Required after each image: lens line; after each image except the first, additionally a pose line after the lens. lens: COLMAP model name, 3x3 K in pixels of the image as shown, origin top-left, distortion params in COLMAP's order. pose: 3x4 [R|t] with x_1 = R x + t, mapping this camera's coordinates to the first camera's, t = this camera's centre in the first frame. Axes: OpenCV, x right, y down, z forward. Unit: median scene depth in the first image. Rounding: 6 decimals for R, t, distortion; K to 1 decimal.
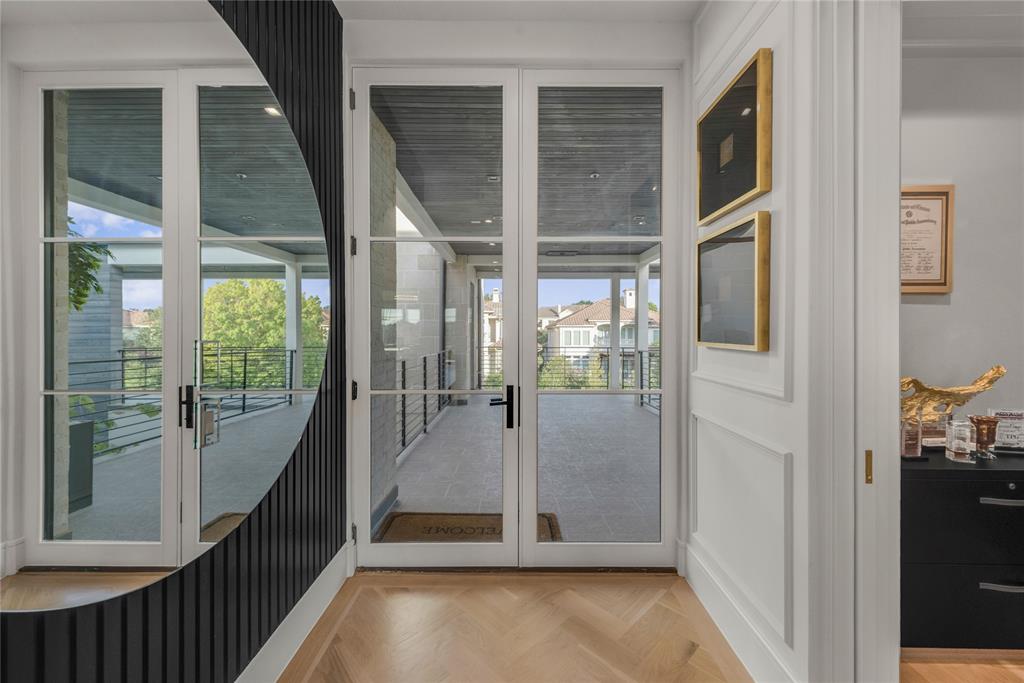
lens RADIAL K [[408.5, 0, 512.9], [0, 408.5, 329.5], [0, 0, 1]] dist [0.000593, 0.000079]
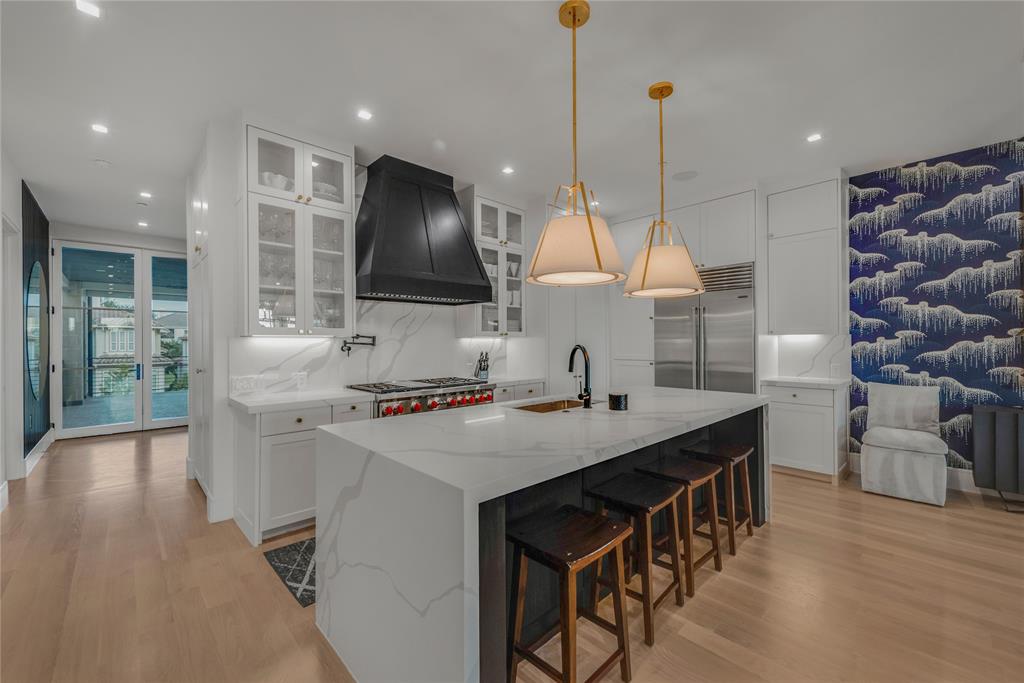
lens RADIAL K [[405.1, 0, 512.0], [0, 405.1, 341.5], [0, 0, 1]] dist [-0.000317, -0.002836]
pose [[0.722137, -0.005197, 0.691730, -0.070927], [0.003206, 0.999986, 0.004167, -0.016651], [-0.691743, -0.000791, 0.722144, -2.677241]]
